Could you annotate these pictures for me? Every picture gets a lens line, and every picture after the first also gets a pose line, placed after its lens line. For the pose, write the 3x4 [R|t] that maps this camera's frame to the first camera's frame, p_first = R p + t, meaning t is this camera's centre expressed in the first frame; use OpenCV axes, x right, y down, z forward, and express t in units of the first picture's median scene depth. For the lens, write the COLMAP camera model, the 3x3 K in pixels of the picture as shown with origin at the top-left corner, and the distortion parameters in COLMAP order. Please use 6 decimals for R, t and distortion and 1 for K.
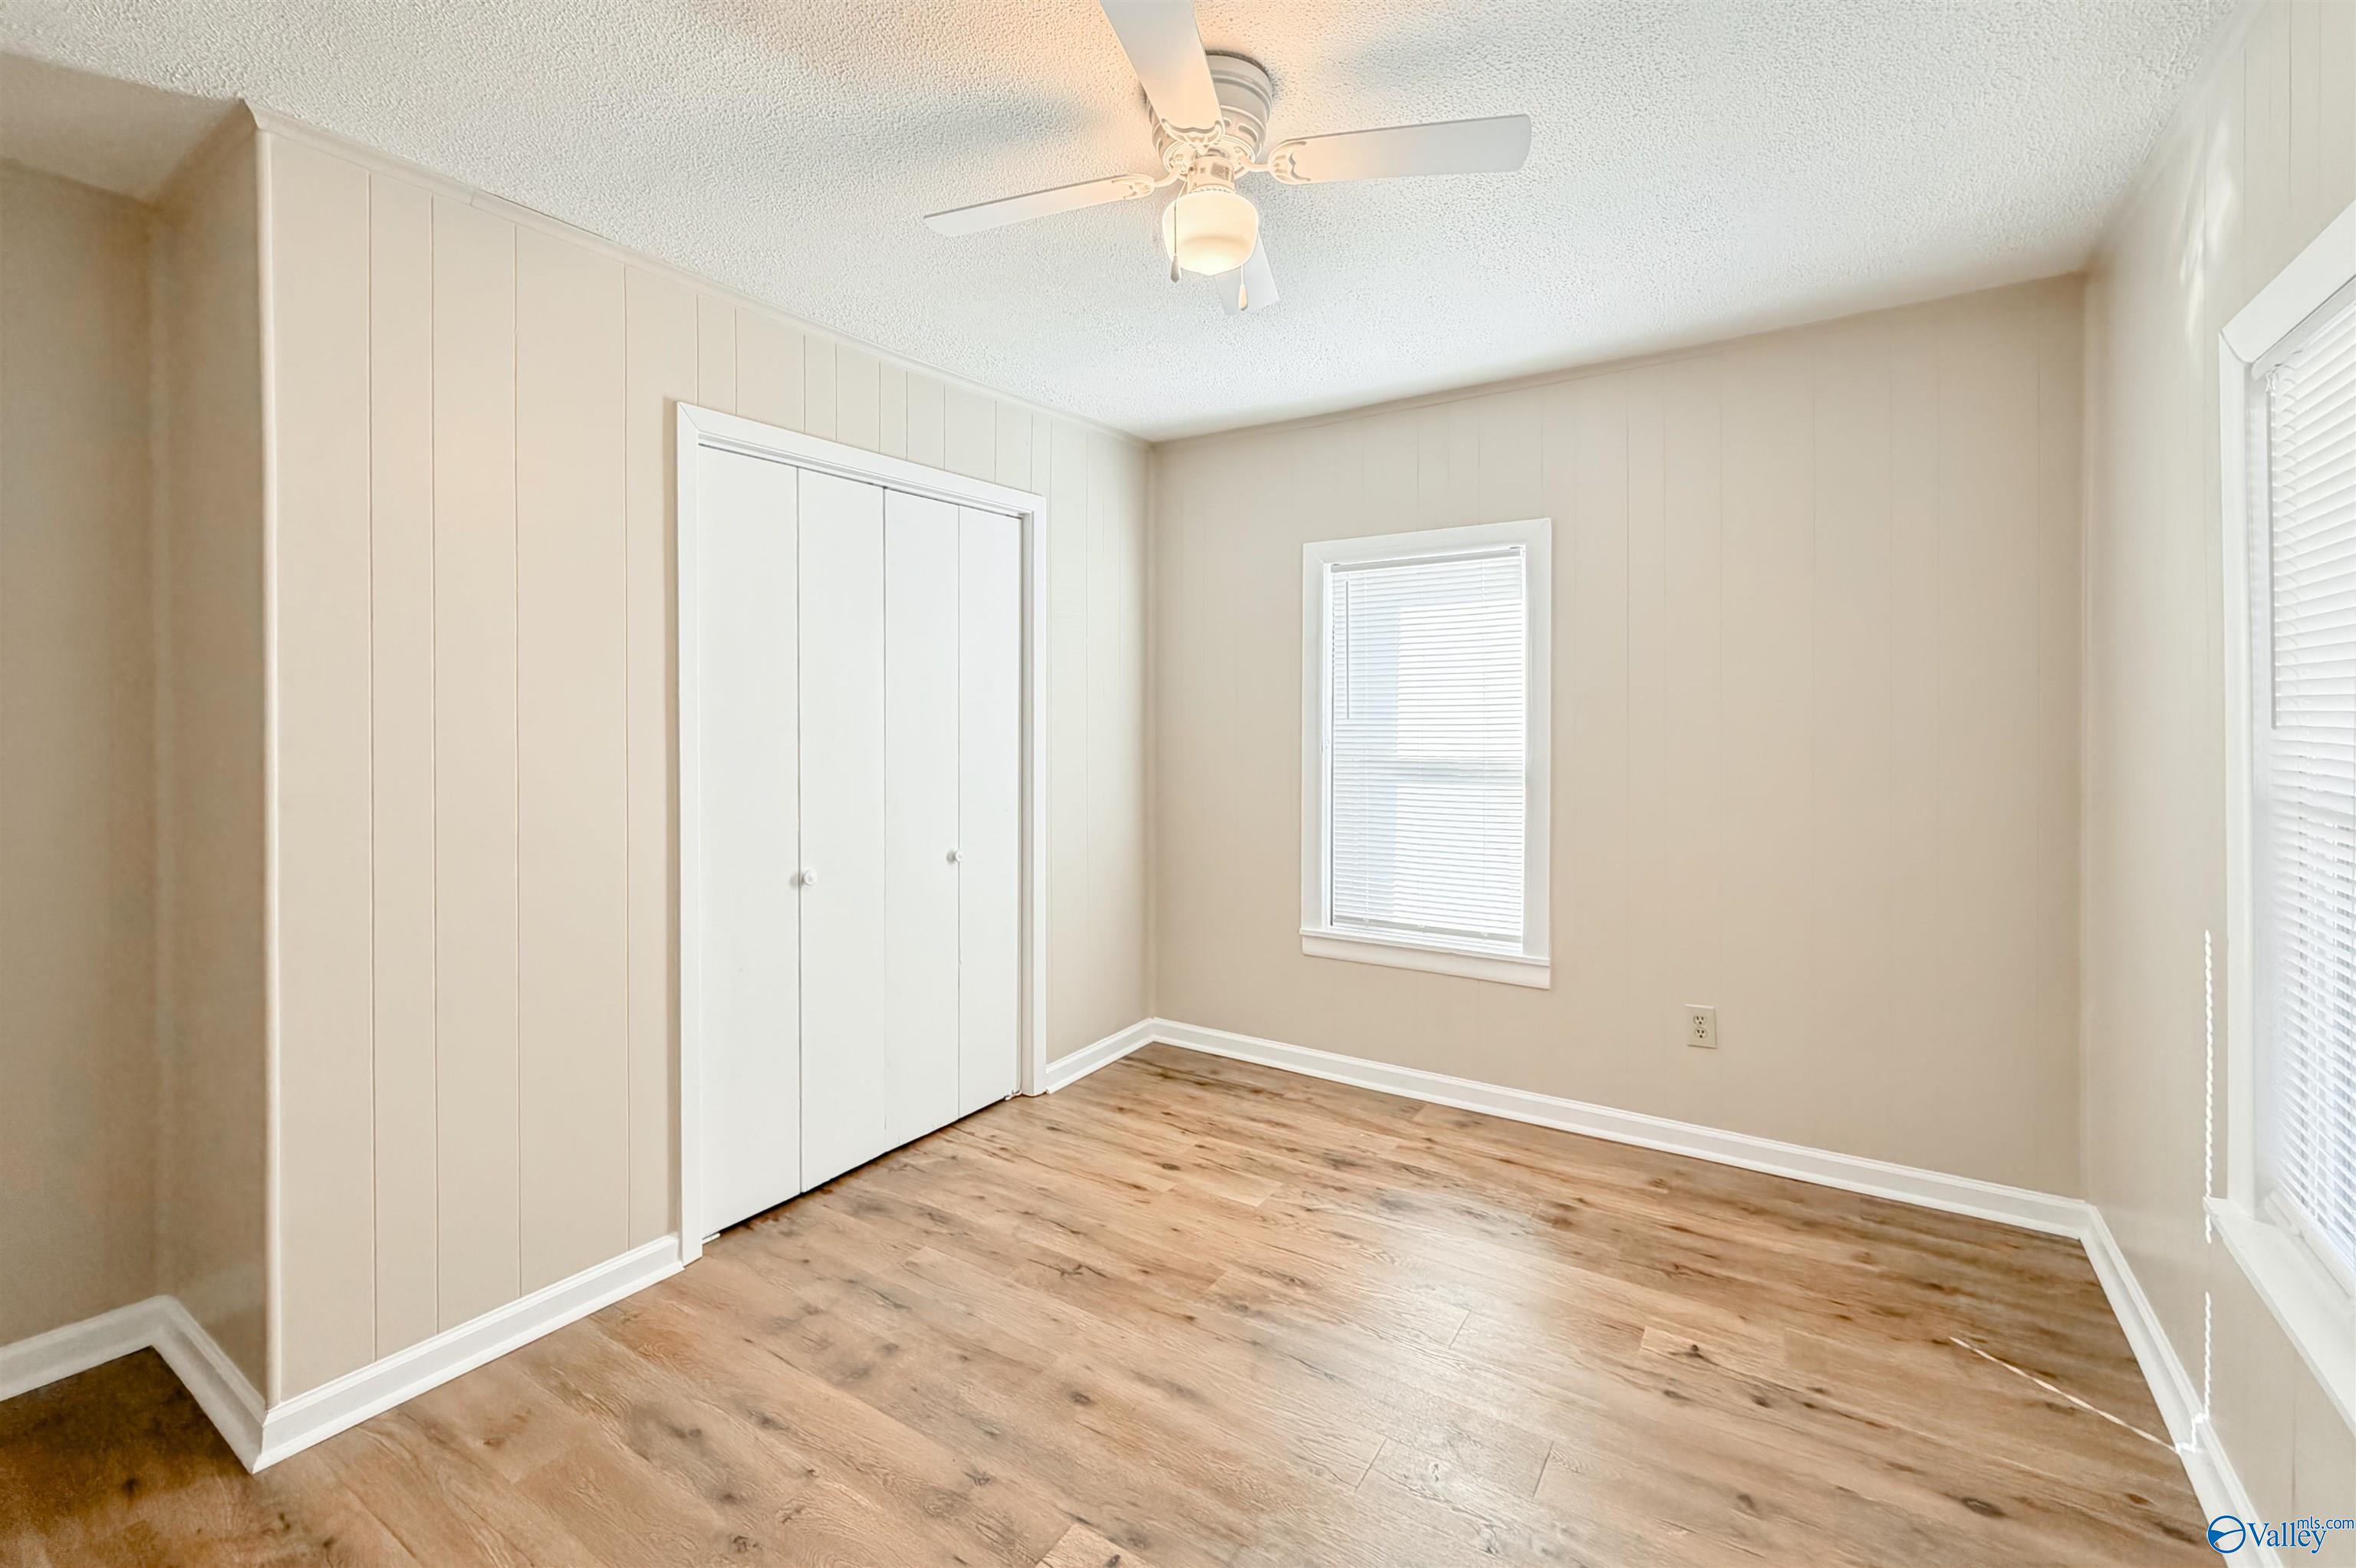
lens RADIAL K [[976.2, 0, 1181.2], [0, 976.2, 718.6], [0, 0, 1]] dist [0.000097, 0.000069]
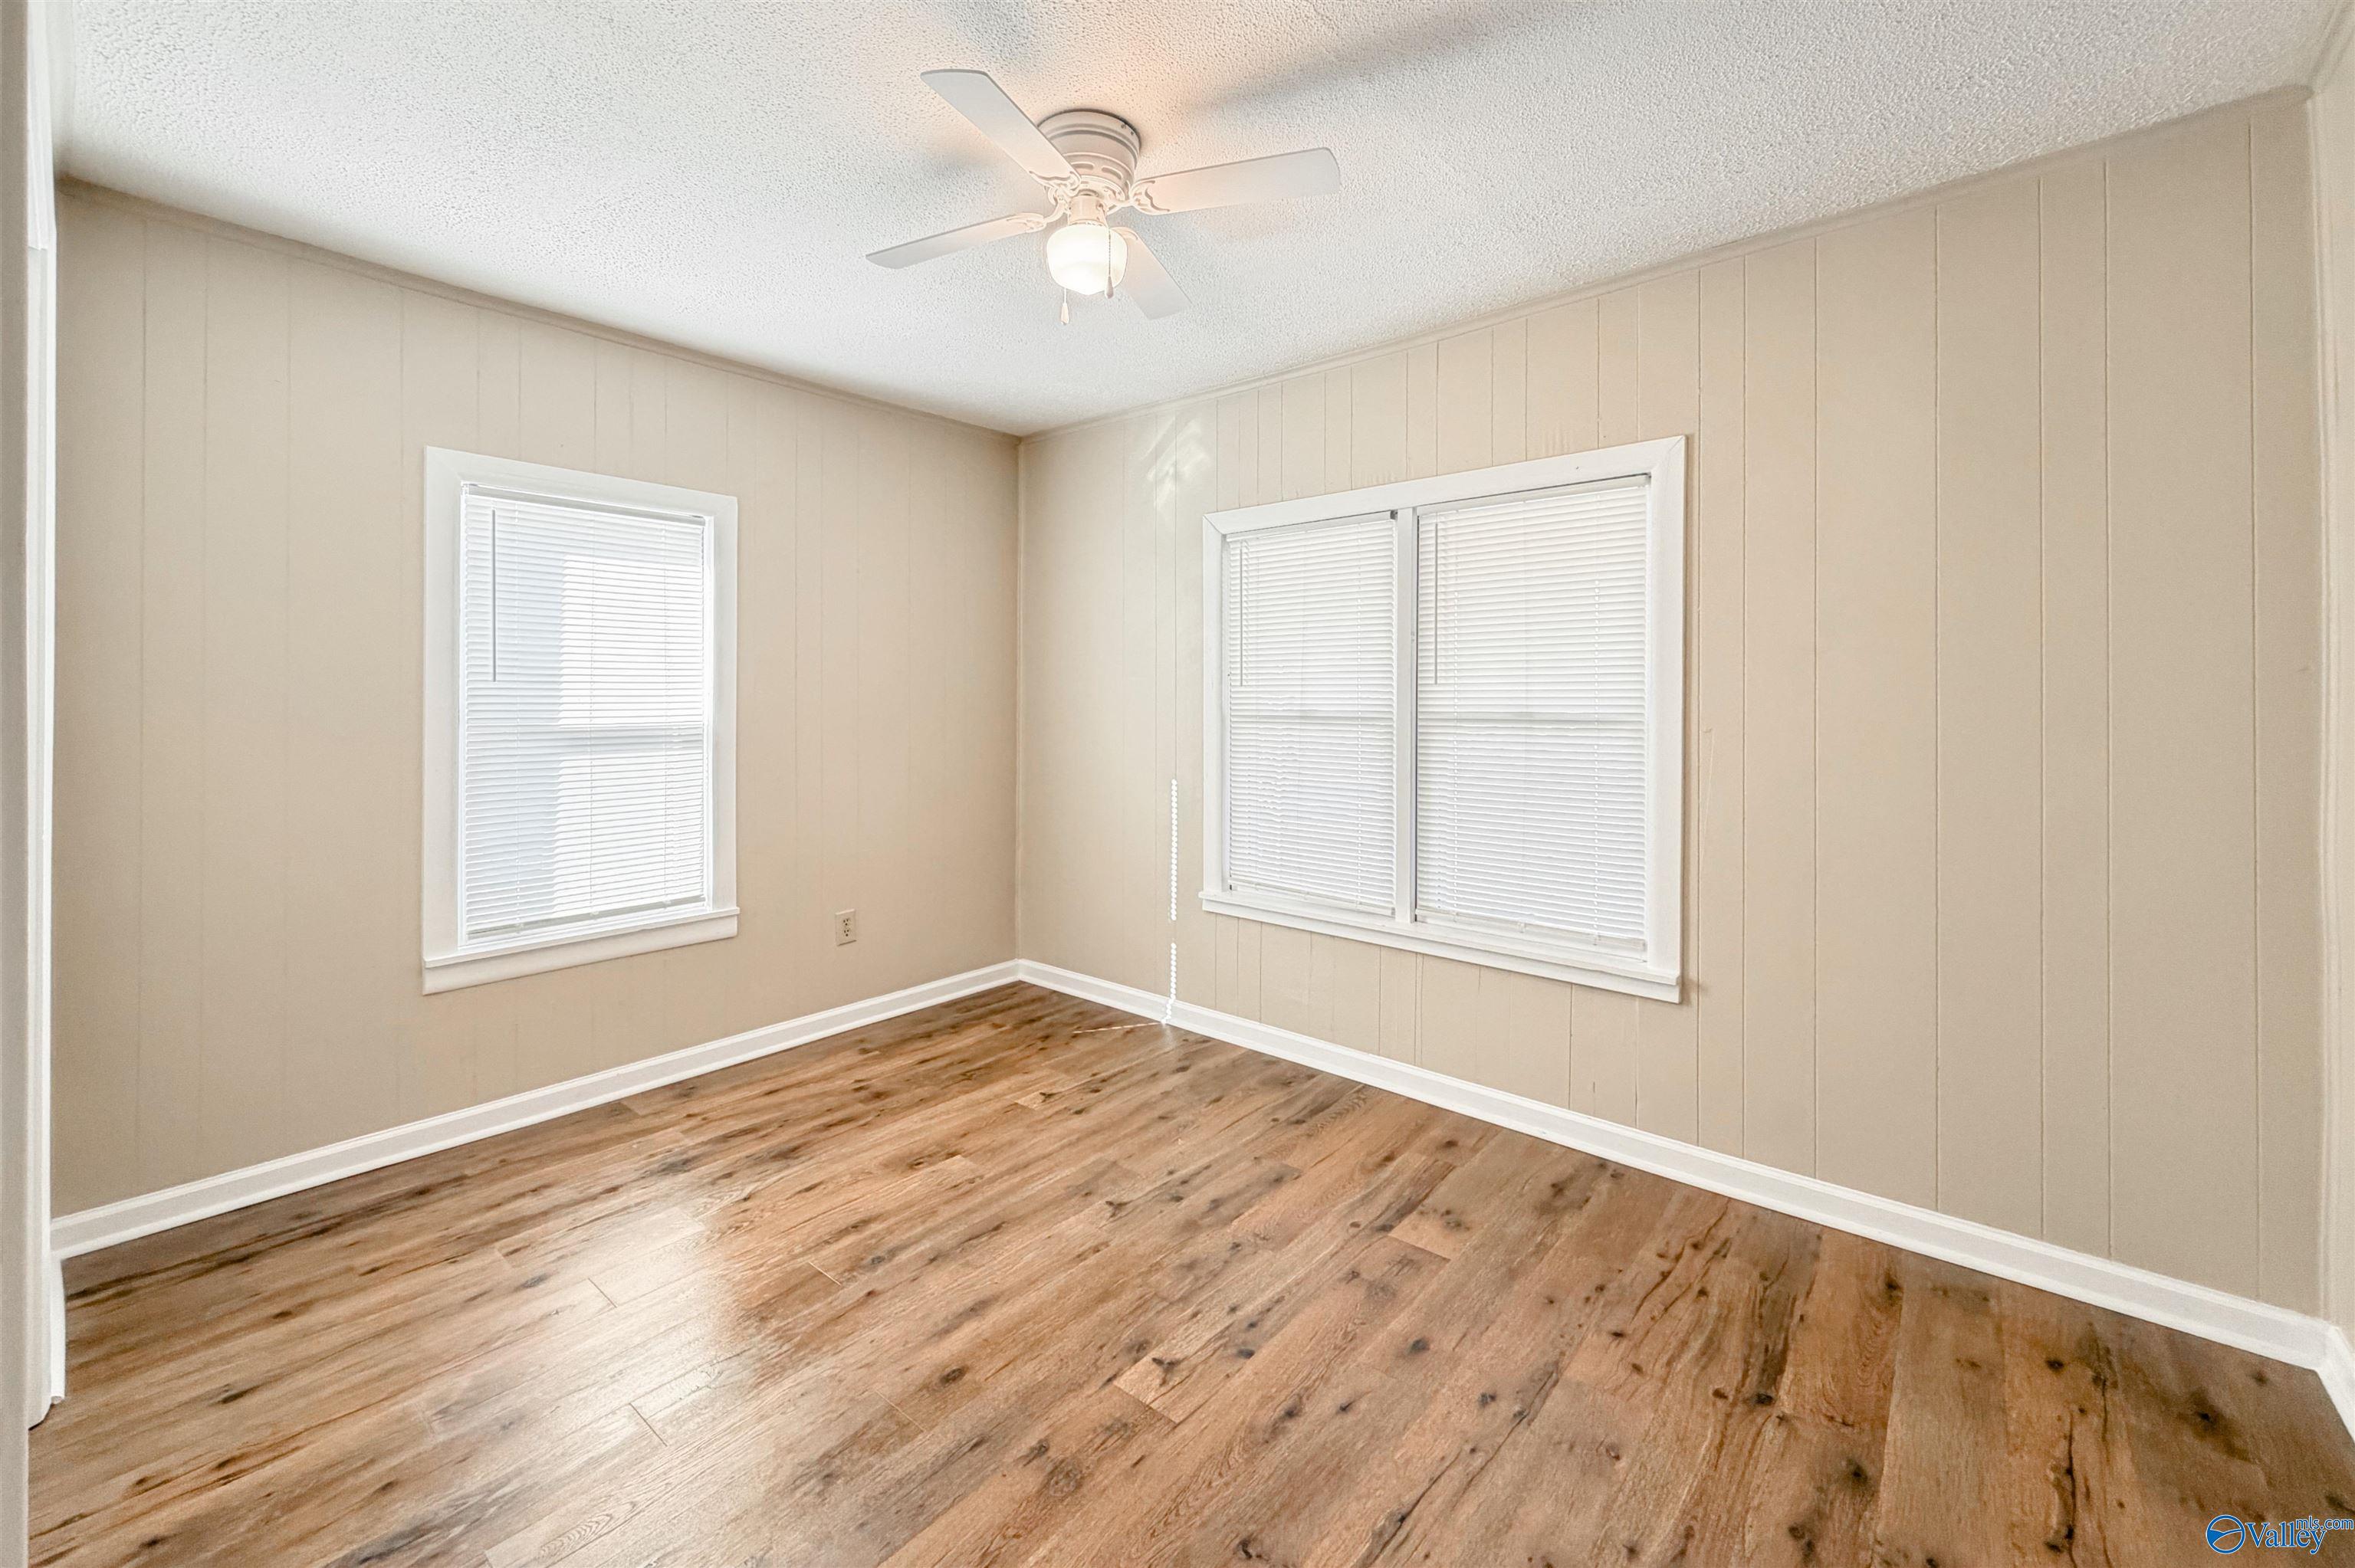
lens RADIAL K [[946.6, 0, 1138.2], [0, 946.6, 709.5], [0, 0, 1]] dist [0.000082, 0.000050]
pose [[0.156131, -0.005123, 0.987723, -0.623785], [0.004627, 0.999979, 0.004456, 0.027523], [-0.987725, 0.003875, 0.156152, 0.428273]]
